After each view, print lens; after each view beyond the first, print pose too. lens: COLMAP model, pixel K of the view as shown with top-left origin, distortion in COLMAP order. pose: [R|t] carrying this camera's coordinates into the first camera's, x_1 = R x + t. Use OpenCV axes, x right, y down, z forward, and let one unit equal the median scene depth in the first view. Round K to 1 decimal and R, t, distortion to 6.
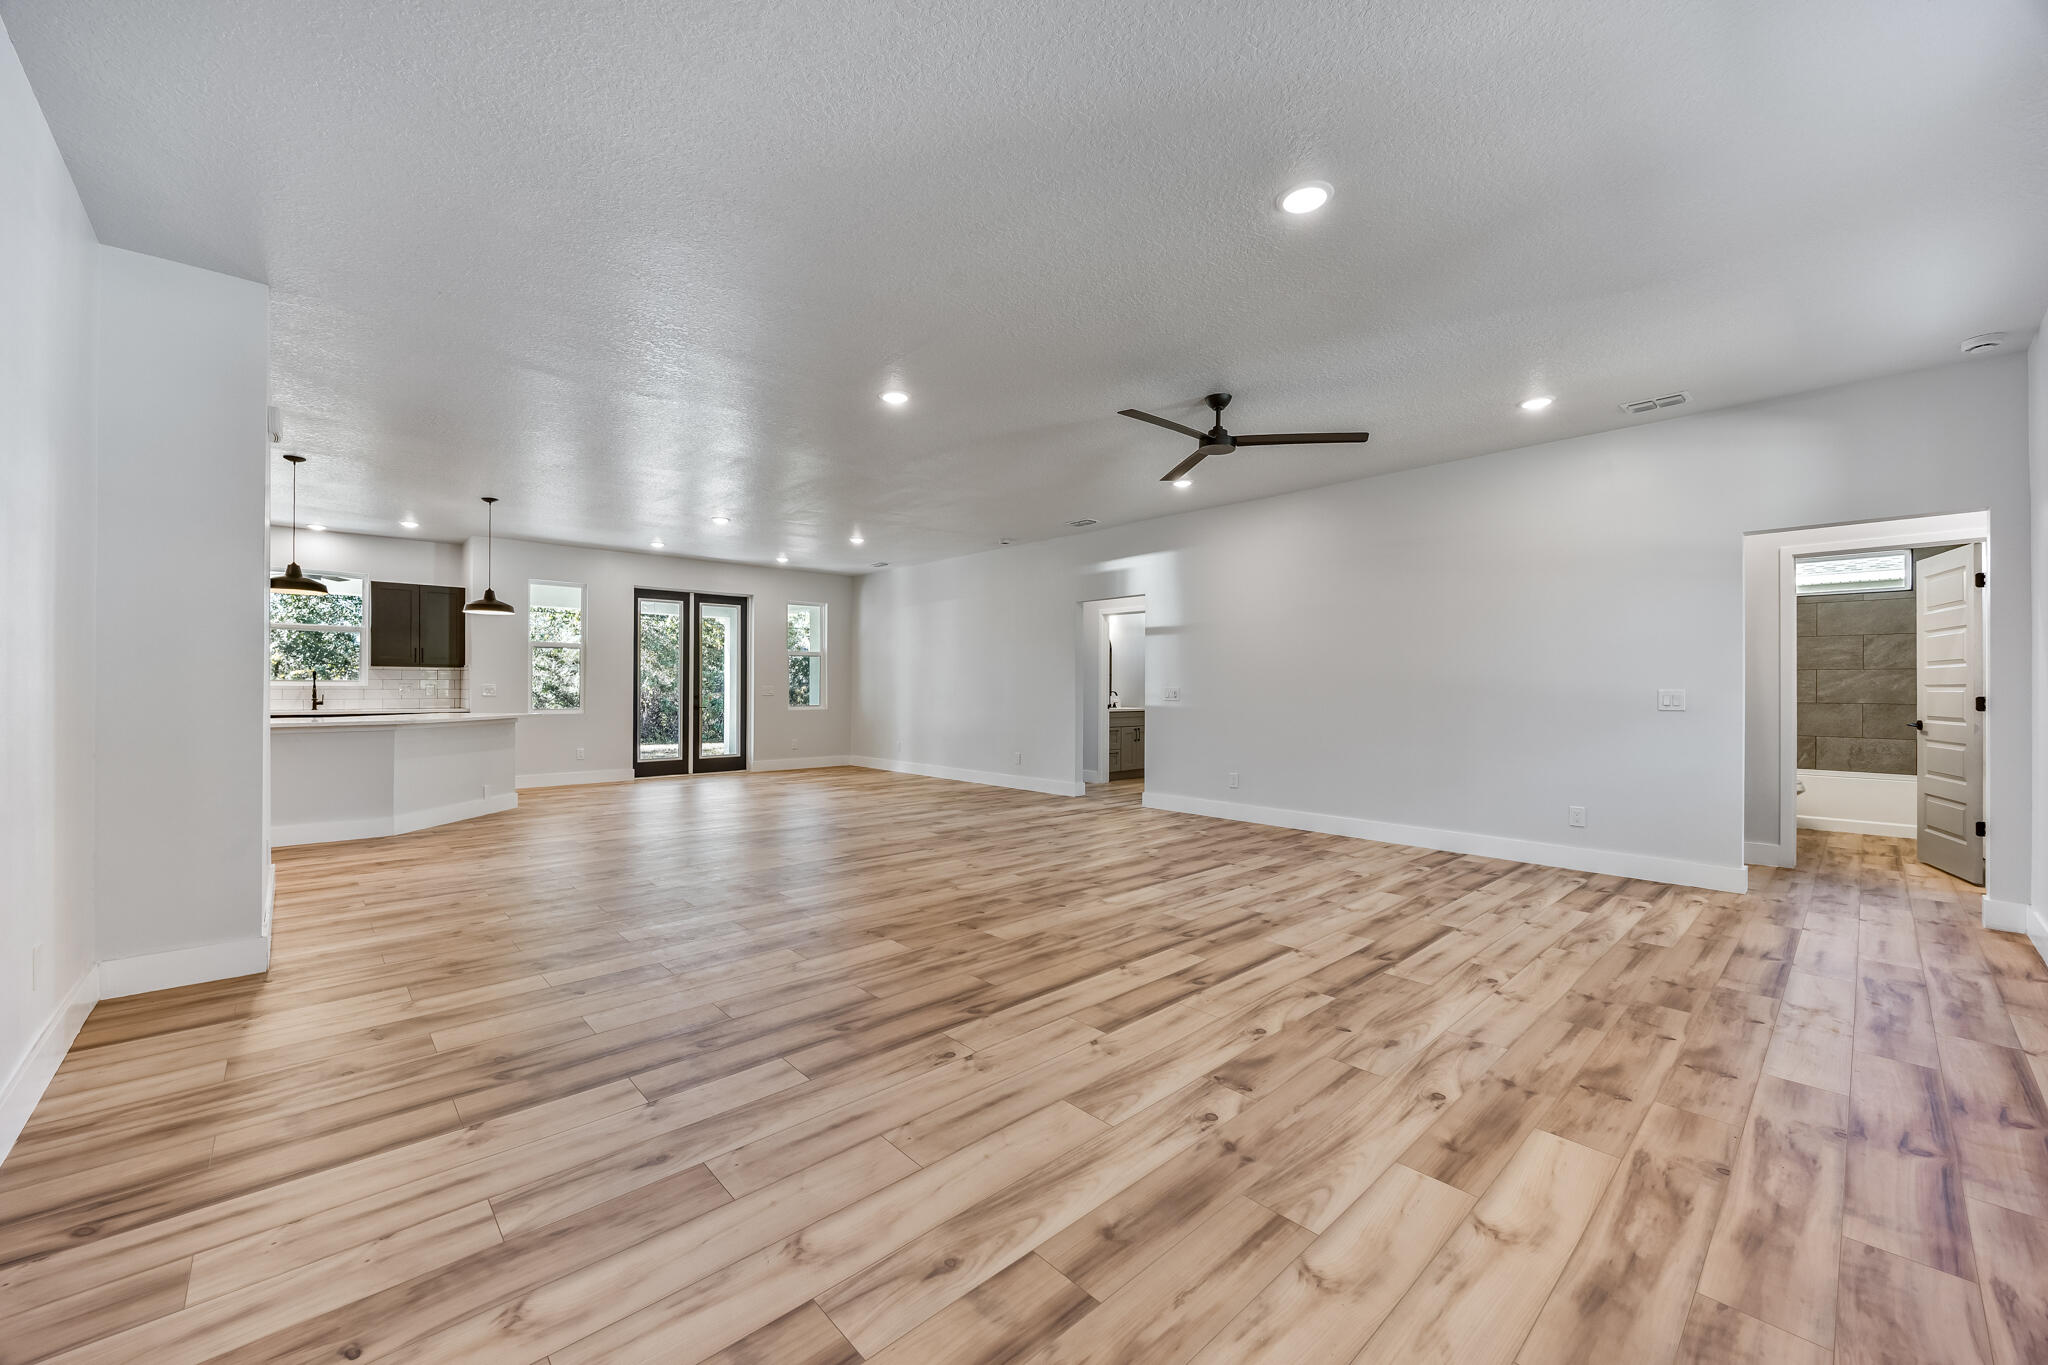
lens RADIAL K [[780.2, 0, 1007.7], [0, 780.2, 686.3], [0, 0, 1]] dist [-0.001079, -0.000755]
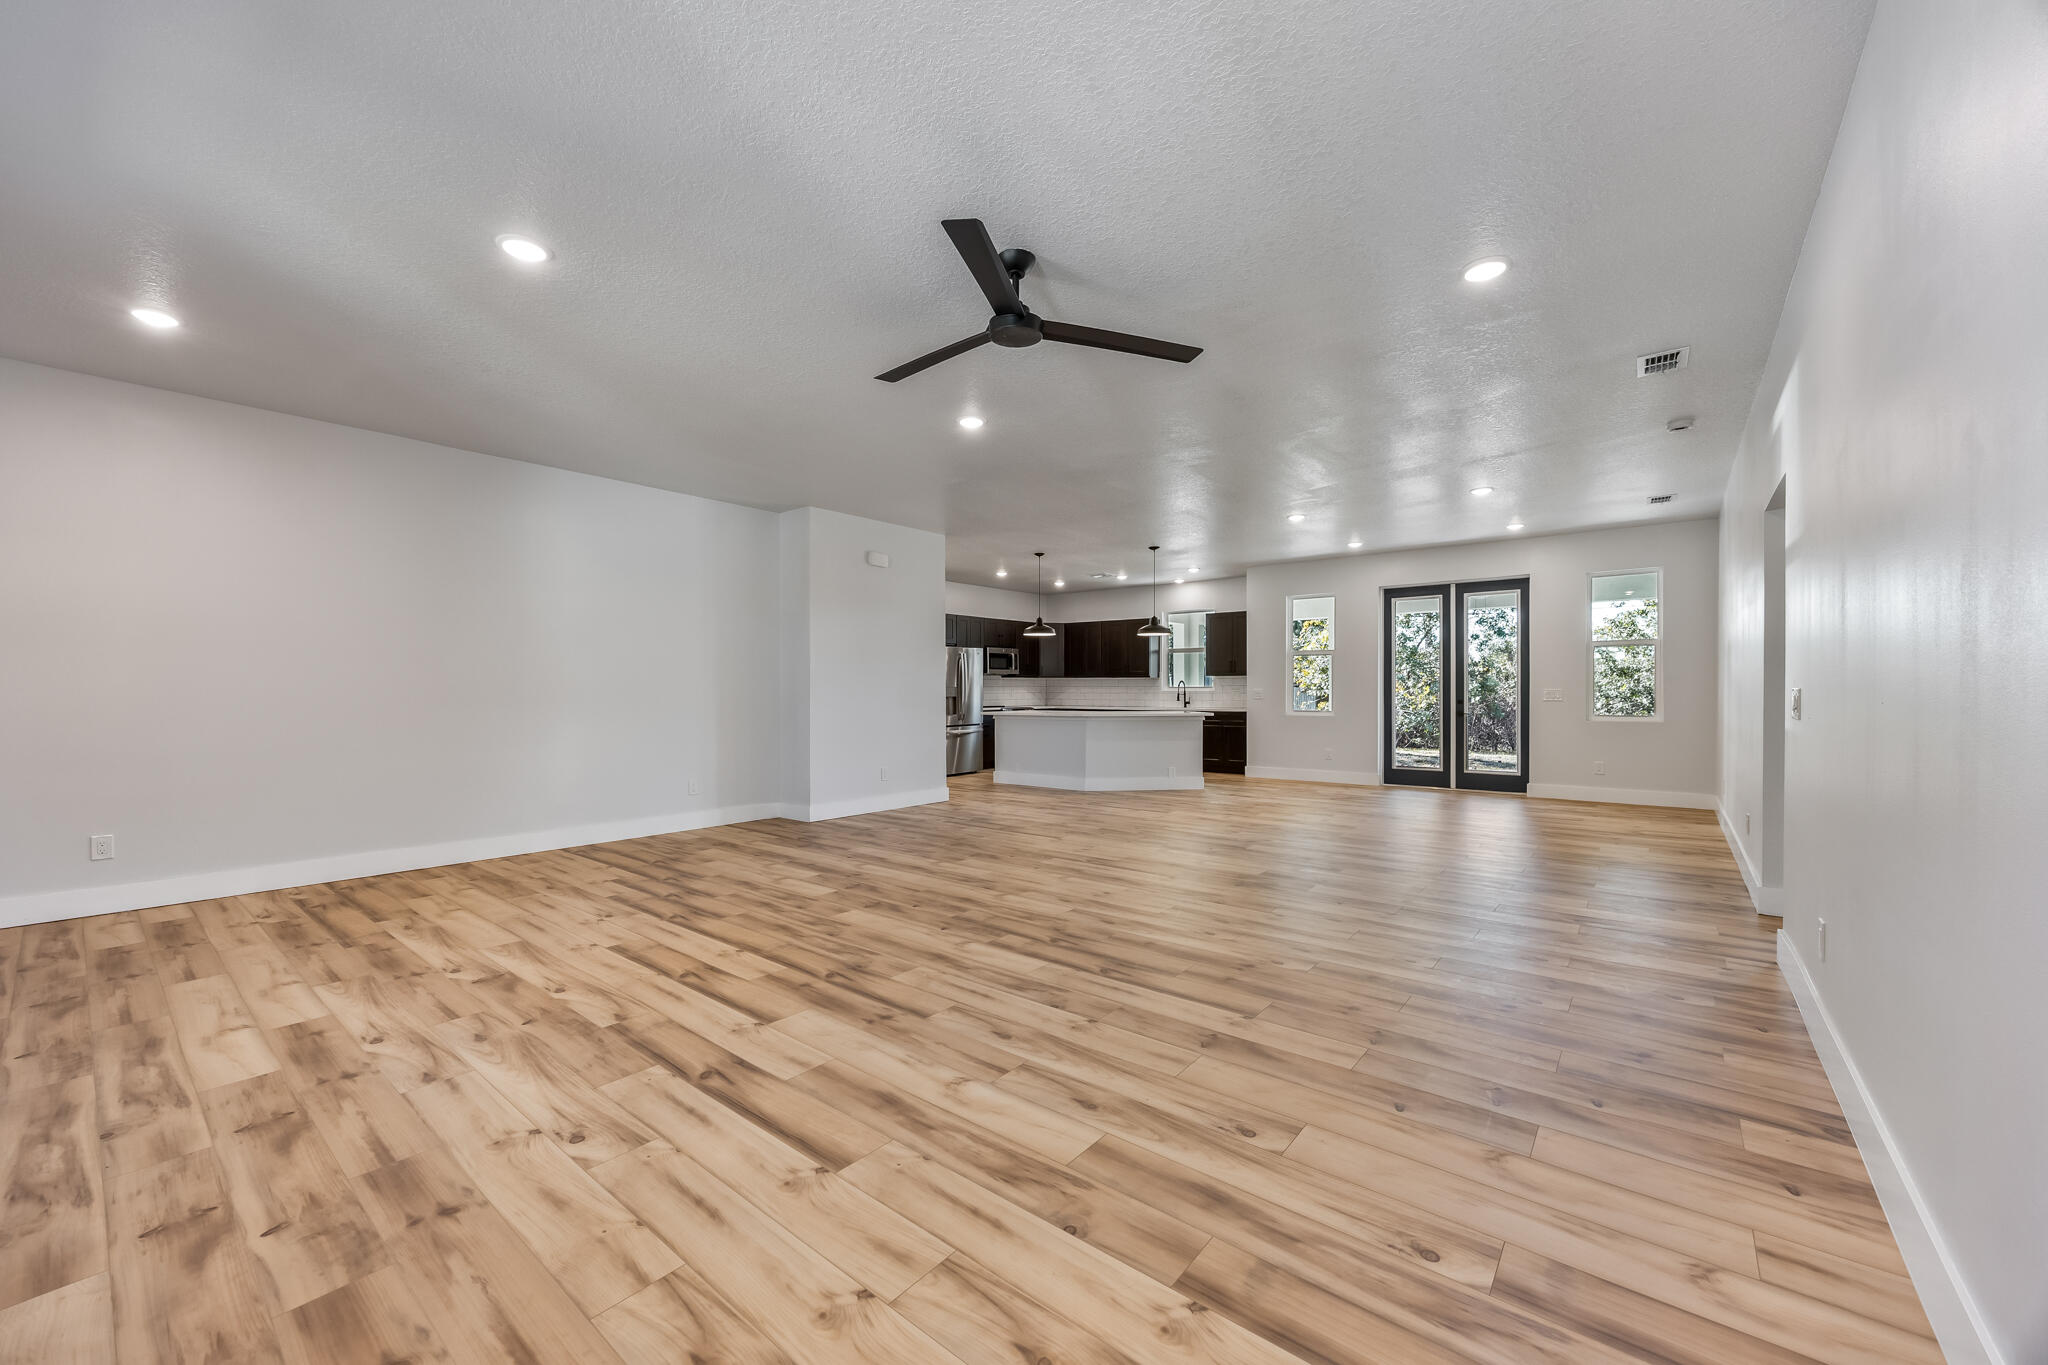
lens RADIAL K [[780.2, 0, 1020.2], [0, 780.2, 687.0], [0, 0, 1]] dist [-0.001079, -0.000755]
pose [[0.153803, -0.006881, -0.988078, 1.436397], [0.003395, 0.999974, -0.006435, 0.005150], [0.988096, -0.002365, 0.153822, 1.372661]]
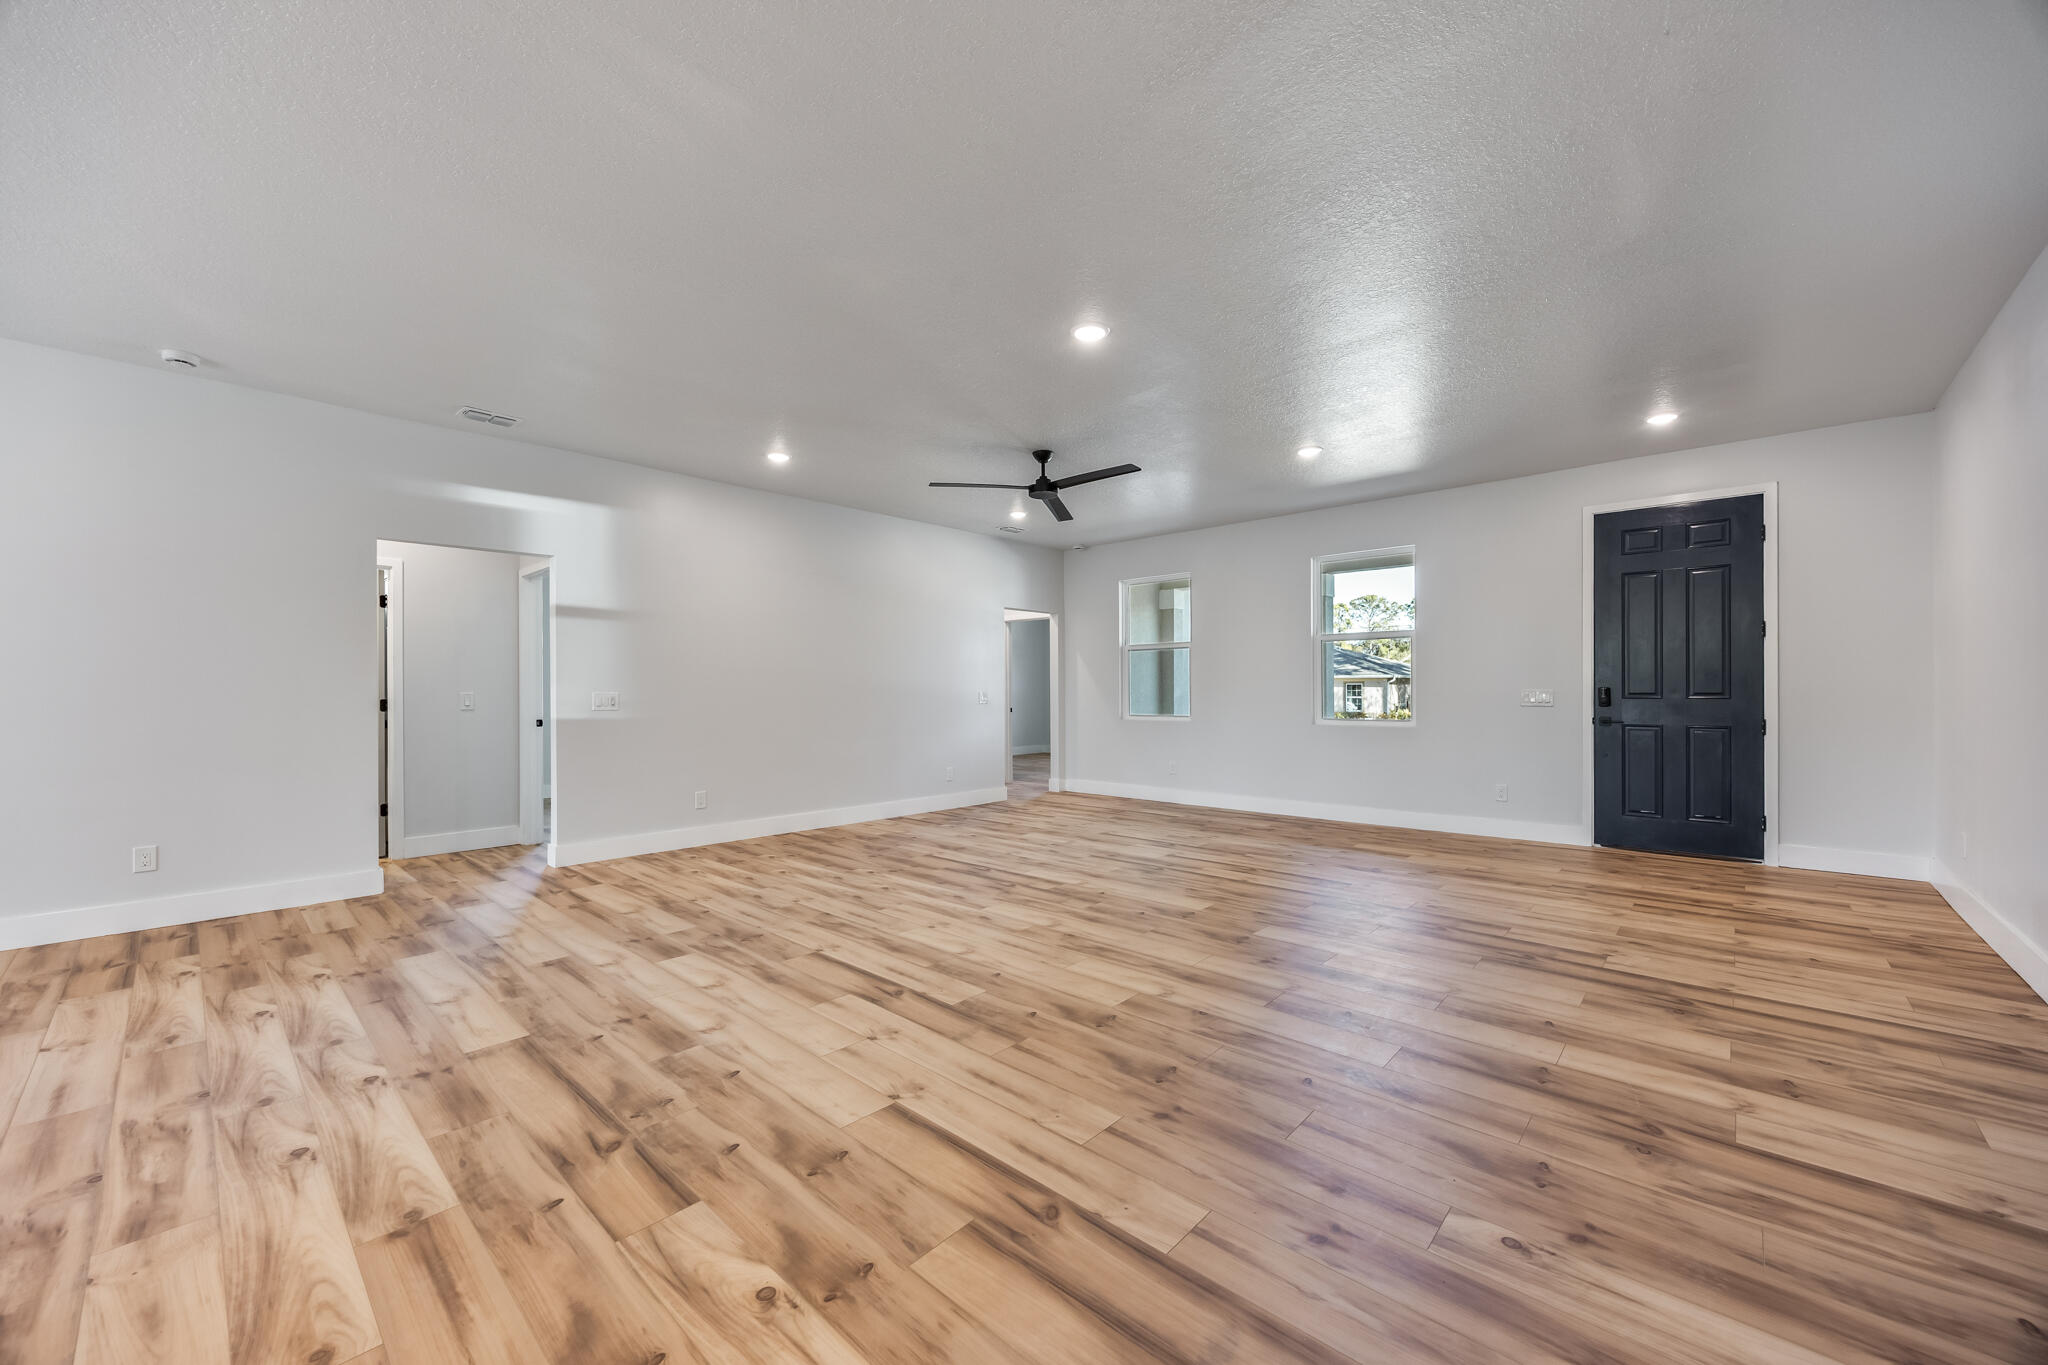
lens RADIAL K [[780.2, 0, 1025.7], [0, 780.2, 687.8], [0, 0, 1]] dist [-0.001079, -0.000755]
pose [[-0.094260, 0.008288, 0.995513, -1.444793], [-0.000113, 0.999965, -0.008336, 0.008880], [-0.995548, -0.000898, -0.094255, 1.748433]]
